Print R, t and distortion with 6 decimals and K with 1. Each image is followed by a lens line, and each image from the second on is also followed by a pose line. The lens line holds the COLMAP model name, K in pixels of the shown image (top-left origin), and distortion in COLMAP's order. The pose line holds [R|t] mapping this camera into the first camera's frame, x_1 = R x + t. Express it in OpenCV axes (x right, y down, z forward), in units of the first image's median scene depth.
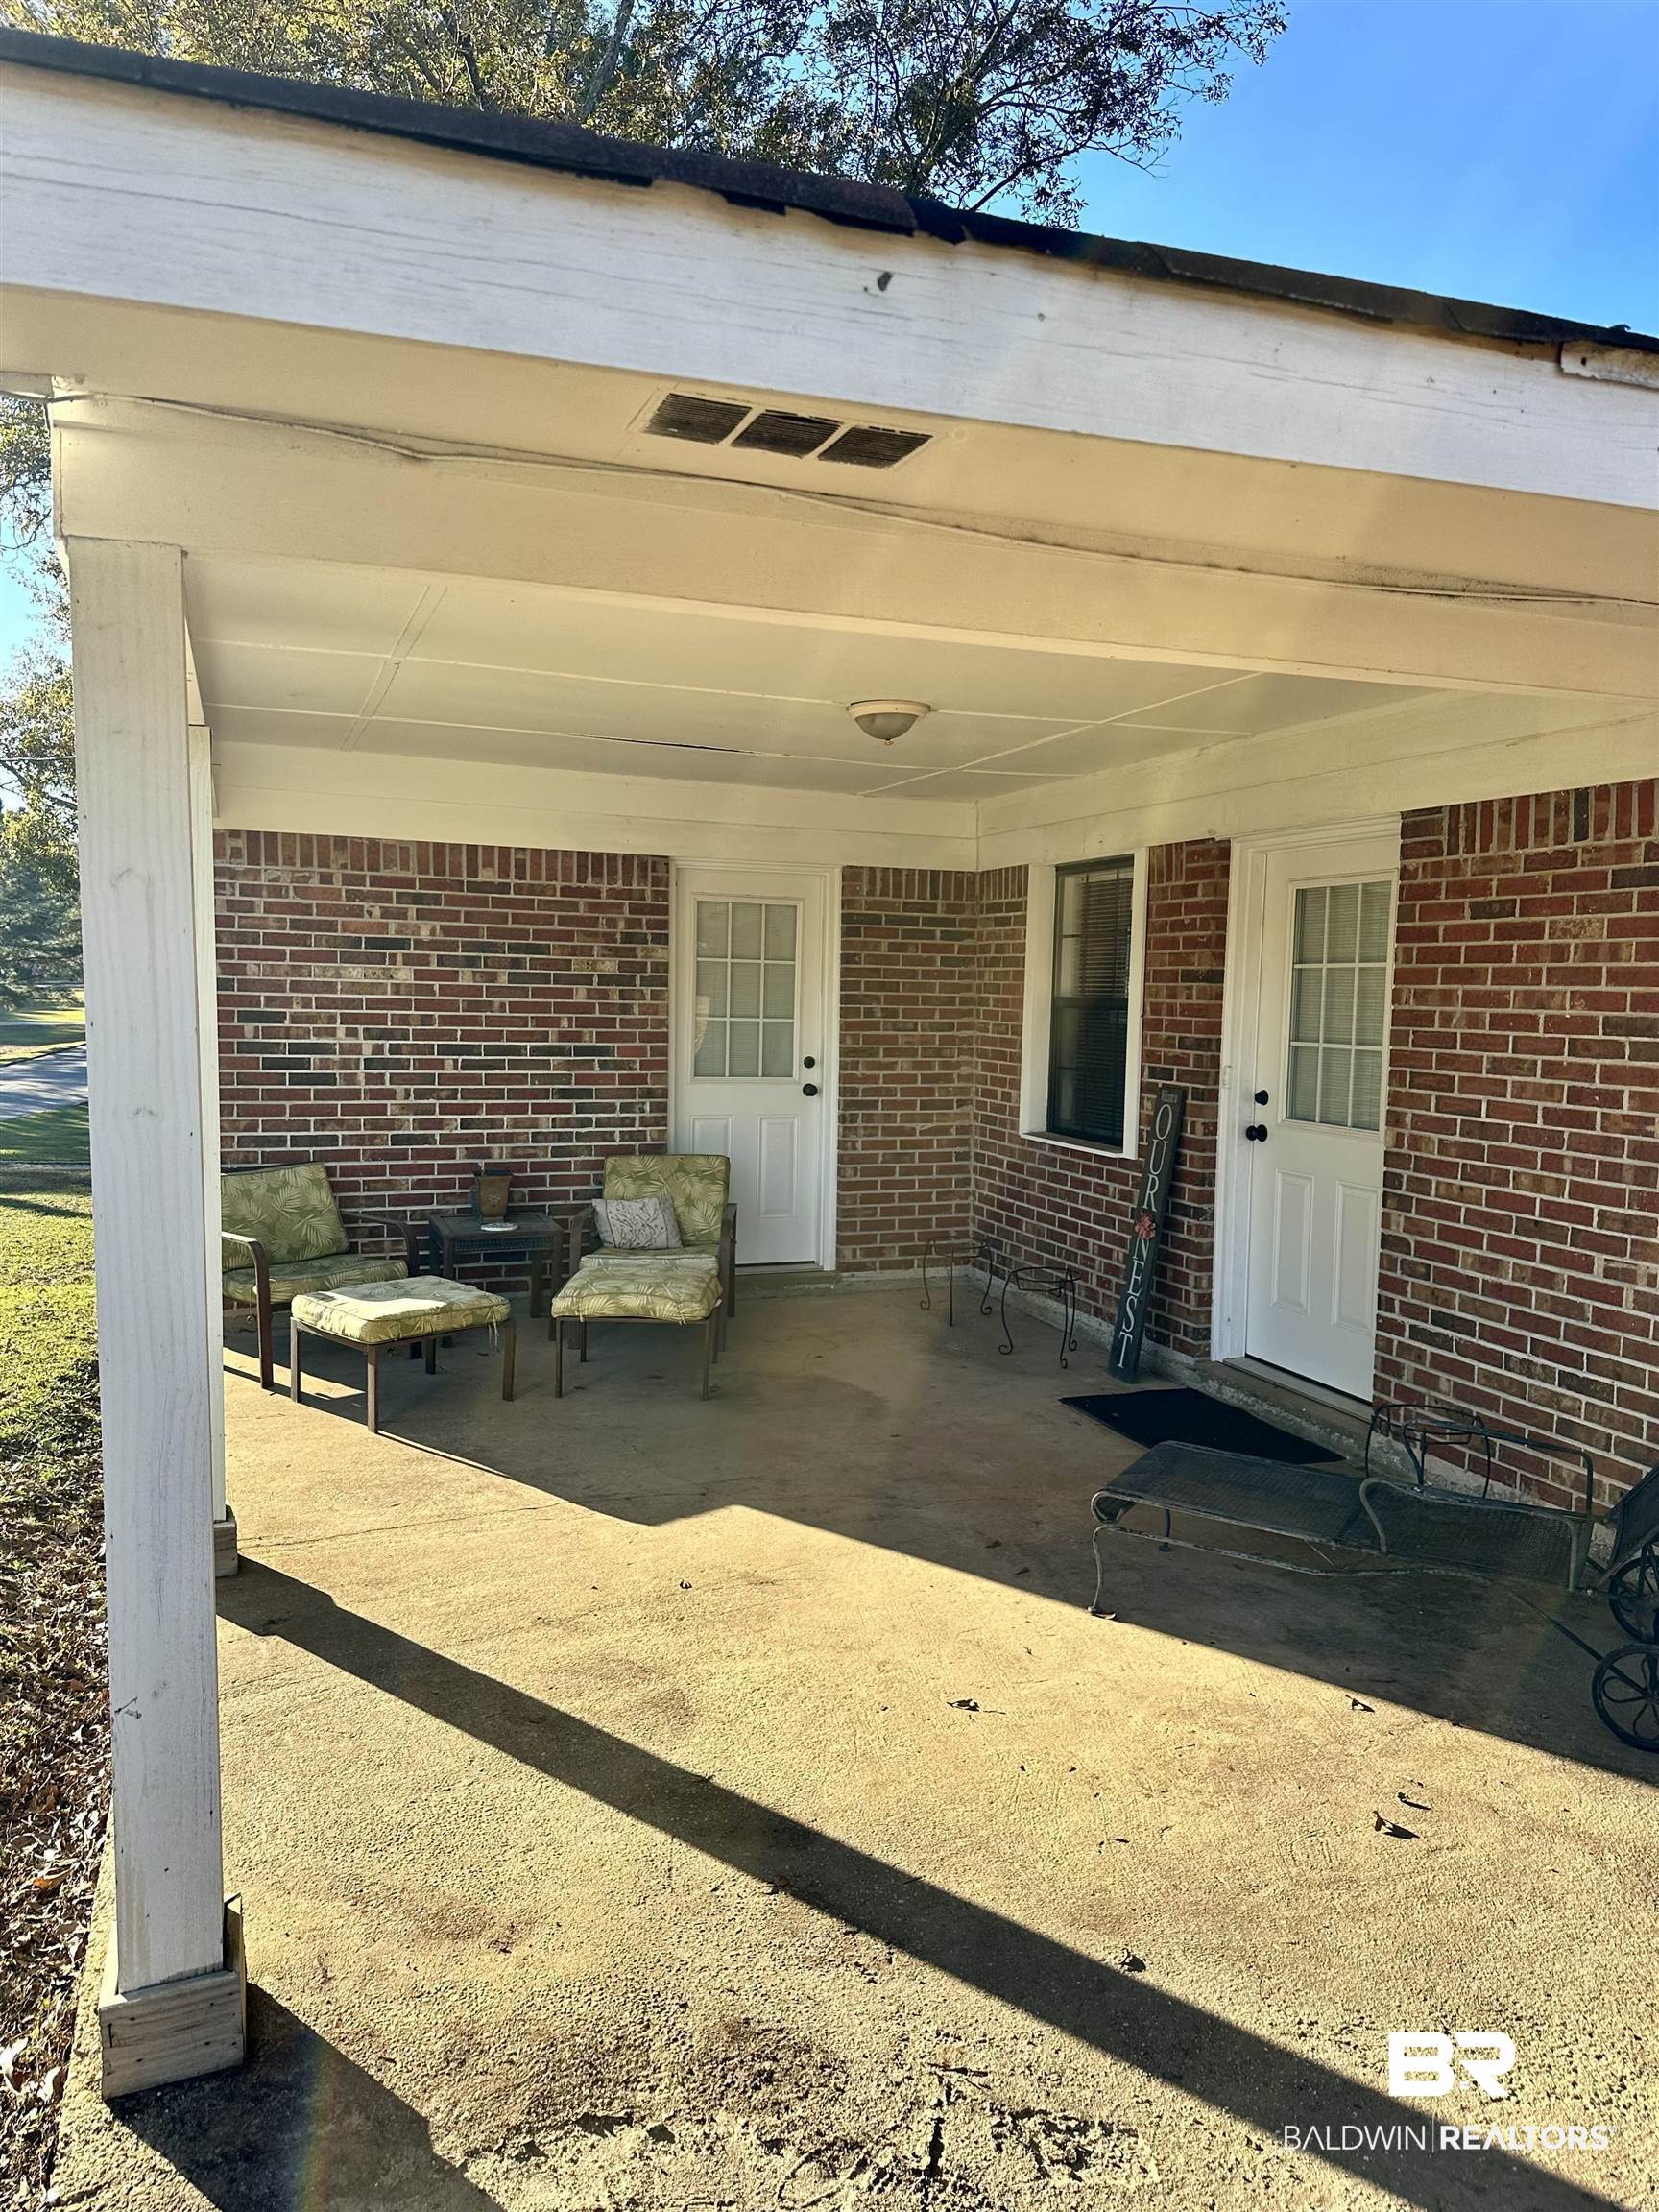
lens RADIAL K [[1563.6, 0, 829.5], [0, 1563.6, 1106.0], [0, 0, 1]] dist [0.081758, -0.103936]
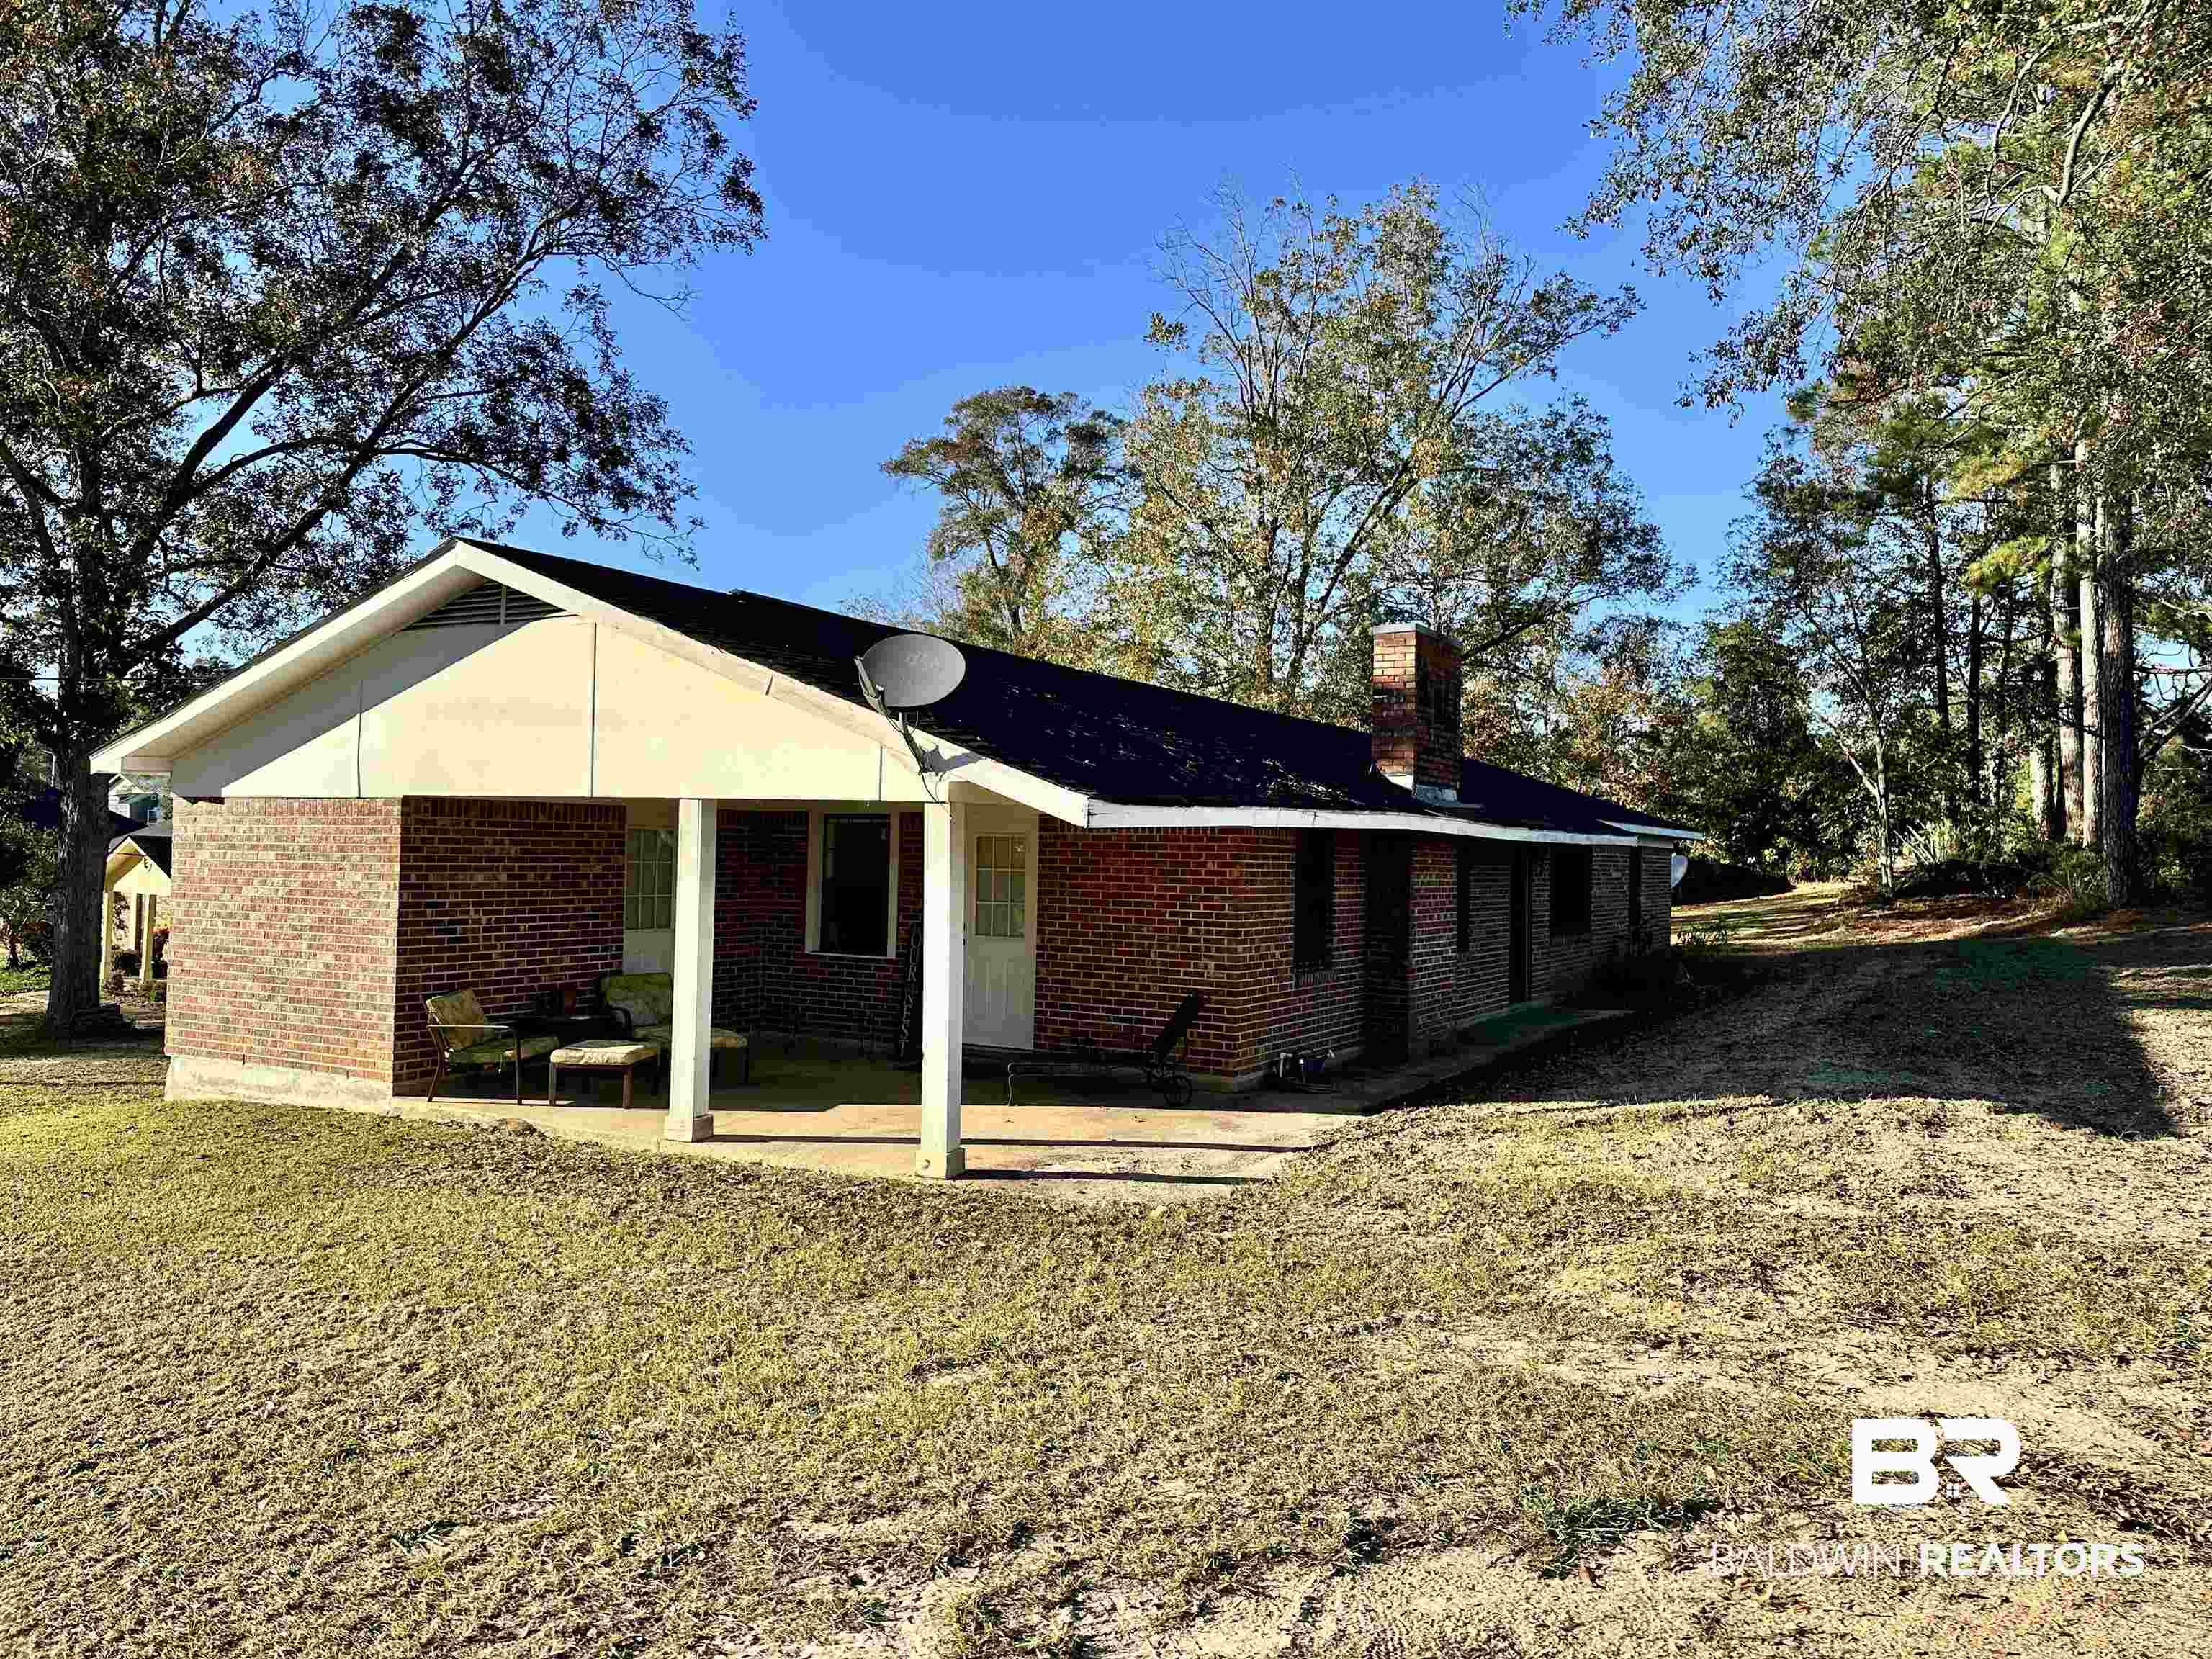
lens RADIAL K [[1563.6, 0, 1128.1], [0, 1563.6, 793.3], [0, 0, 1]] dist [0.081758, -0.103936]
pose [[0.765909, 0.015197, 0.642769, -1.008535], [0.046397, 0.995808, -0.078830, -0.007480], [-0.641272, 0.090199, 0.761993, -0.909236]]
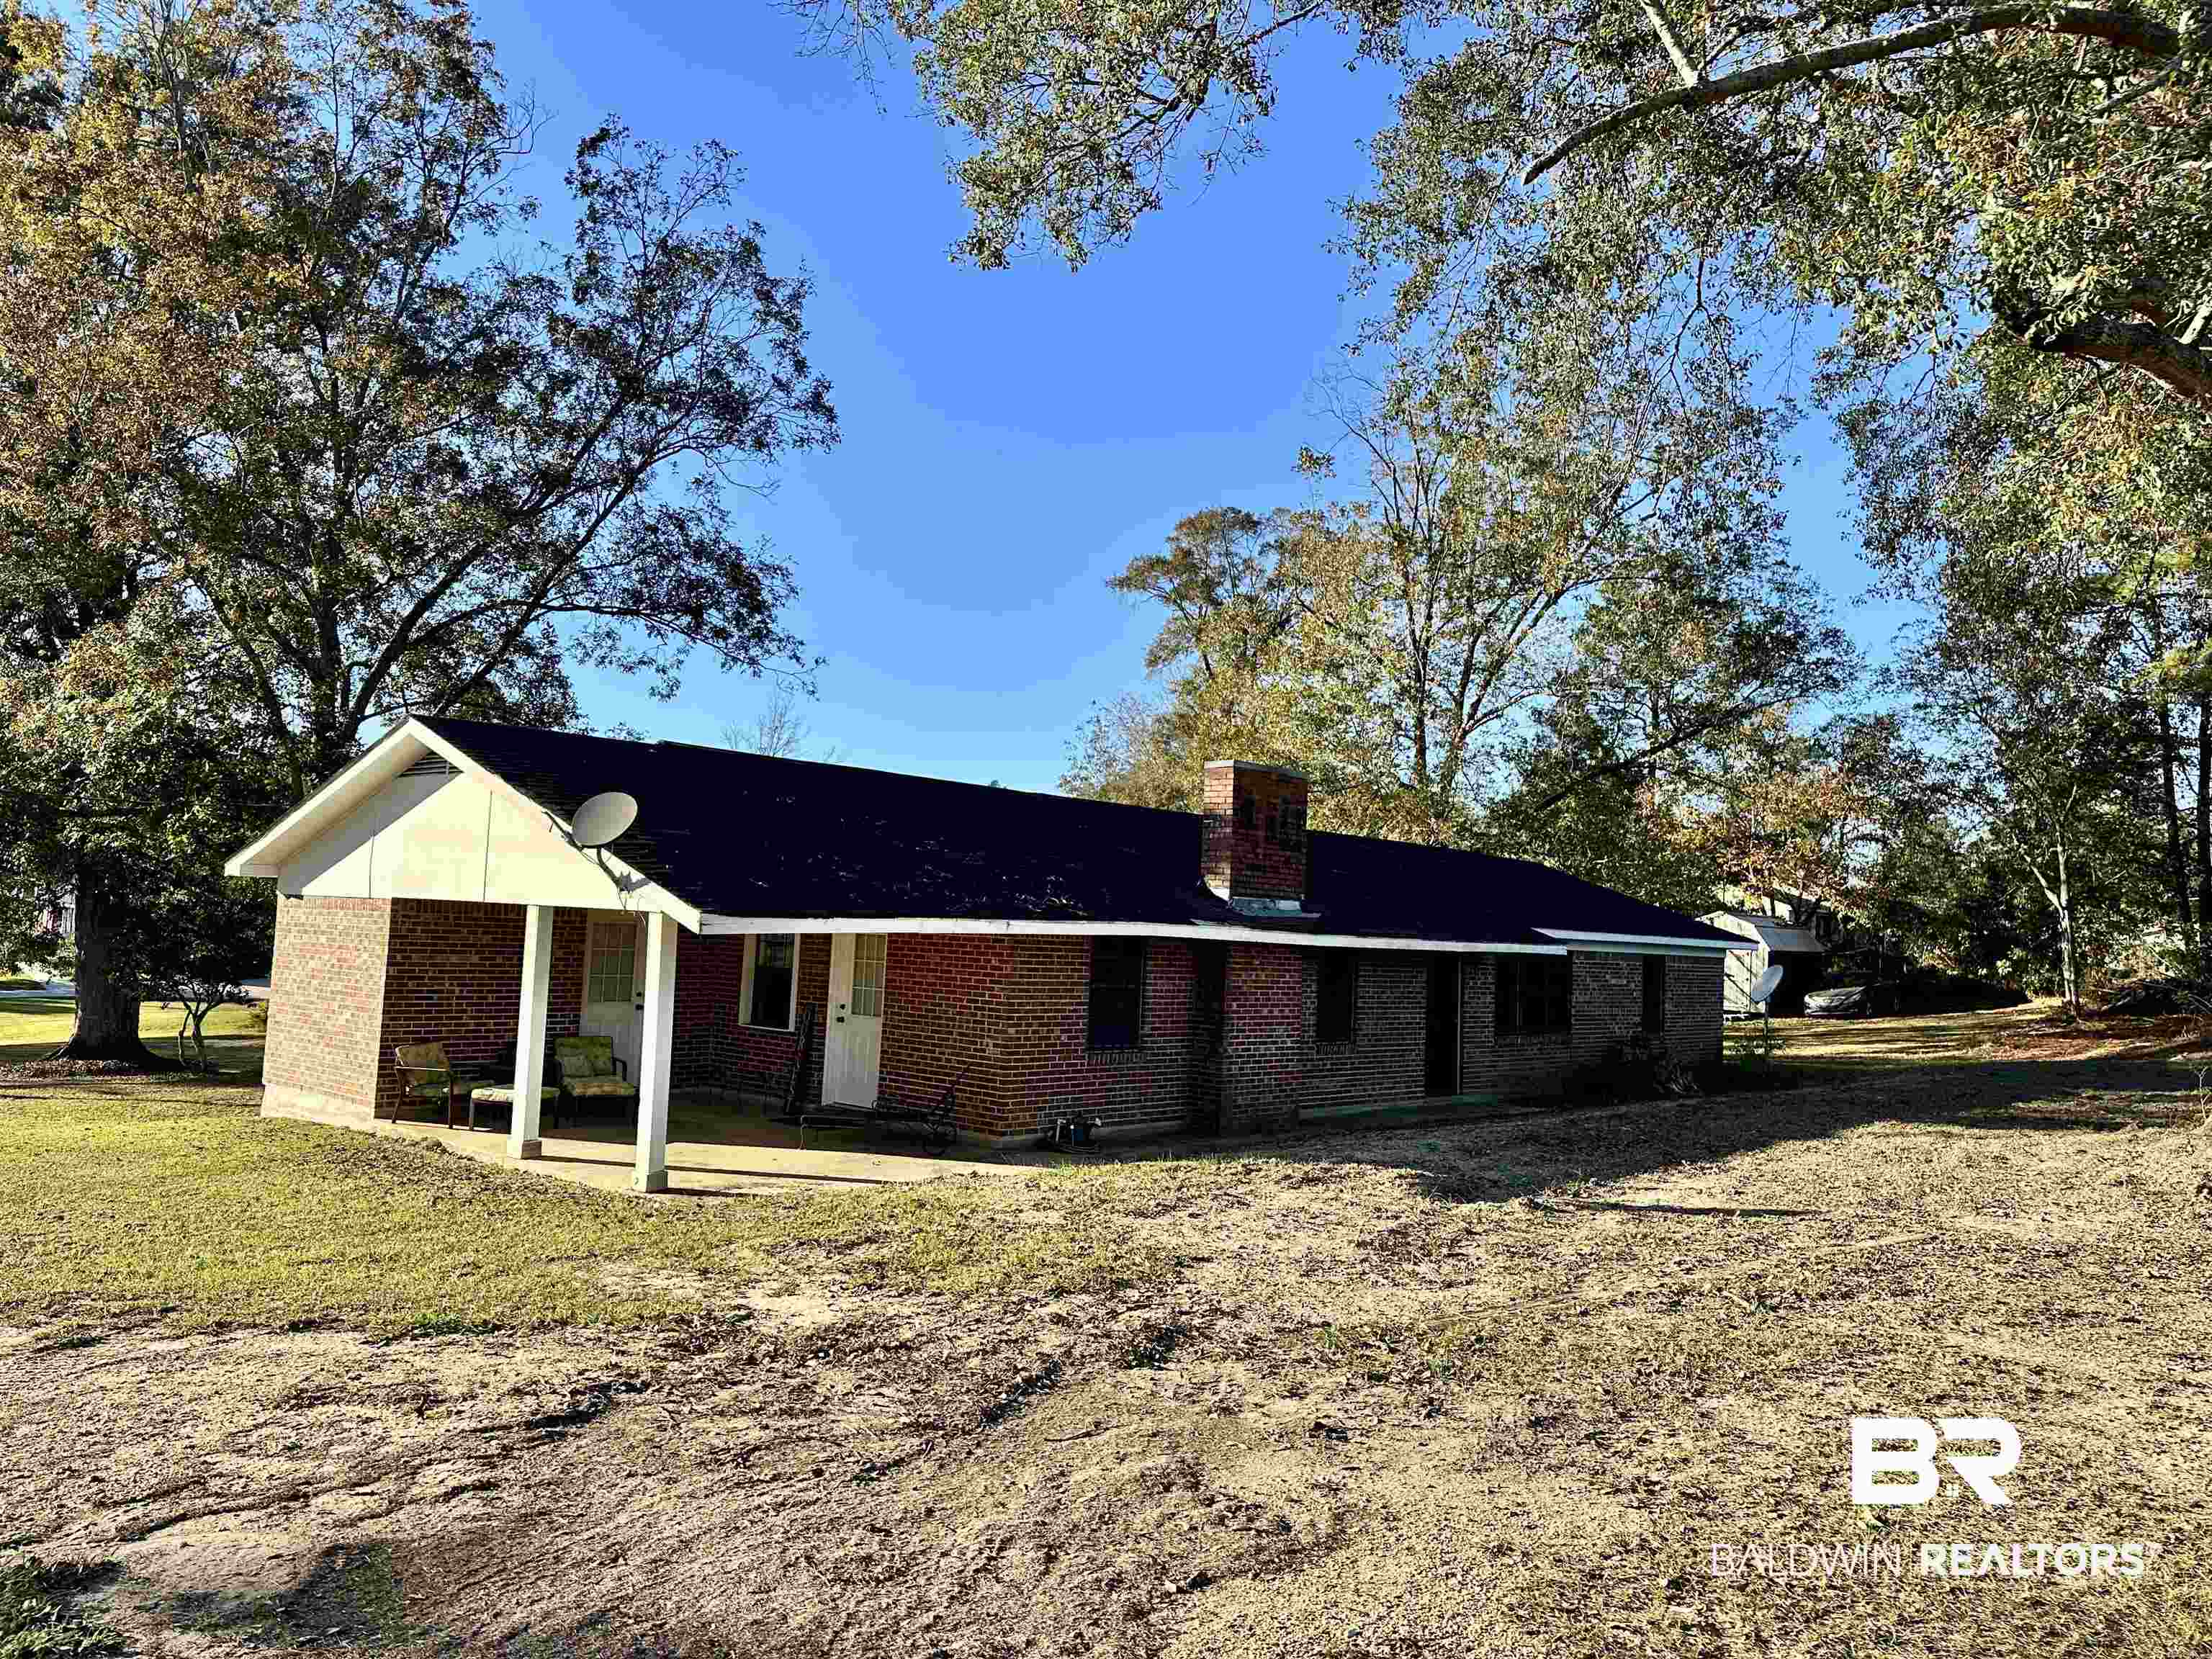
lens RADIAL K [[1563.6, 0, 1128.1], [0, 1563.6, 793.3], [0, 0, 1]] dist [0.081758, -0.103936]
pose [[0.888030, 0.053448, 0.456668, -0.576757], [0.012767, 0.989971, -0.140691, 0.017659], [-0.459607, 0.130769, 0.878442, -1.761750]]
